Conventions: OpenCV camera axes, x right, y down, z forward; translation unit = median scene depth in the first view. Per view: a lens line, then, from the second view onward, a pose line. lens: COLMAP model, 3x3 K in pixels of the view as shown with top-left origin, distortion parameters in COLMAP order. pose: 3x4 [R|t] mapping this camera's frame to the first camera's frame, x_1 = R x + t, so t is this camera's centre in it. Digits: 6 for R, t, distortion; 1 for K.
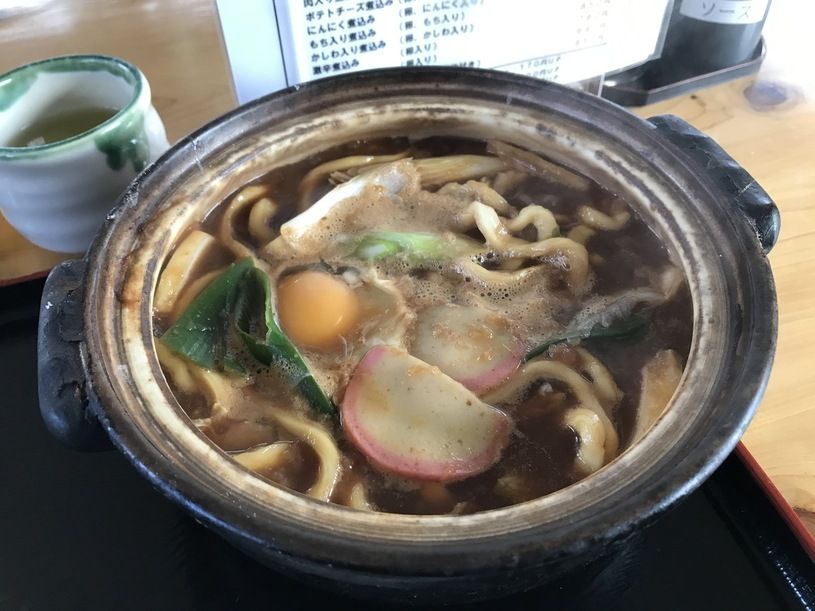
lens RADIAL K [[725.8, 0, 393.4], [0, 725.8, 356.7], [0, 0, 1]] dist [0.119049, -0.326991]
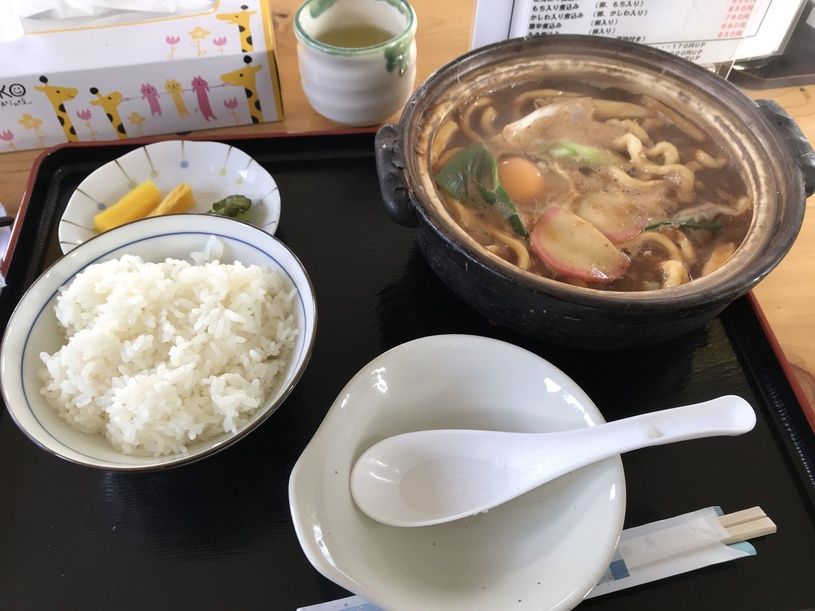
lens RADIAL K [[669.2, 0, 407.5], [0, 669.2, 305.5], [0, 0, 1]] dist [0.028431, 0.003019]
pose [[0.973789, 0.208297, -0.091367, -0.143894], [-0.202721, 0.976965, 0.066665, 0.150805], [0.103149, -0.046395, 0.993583, -0.508714]]
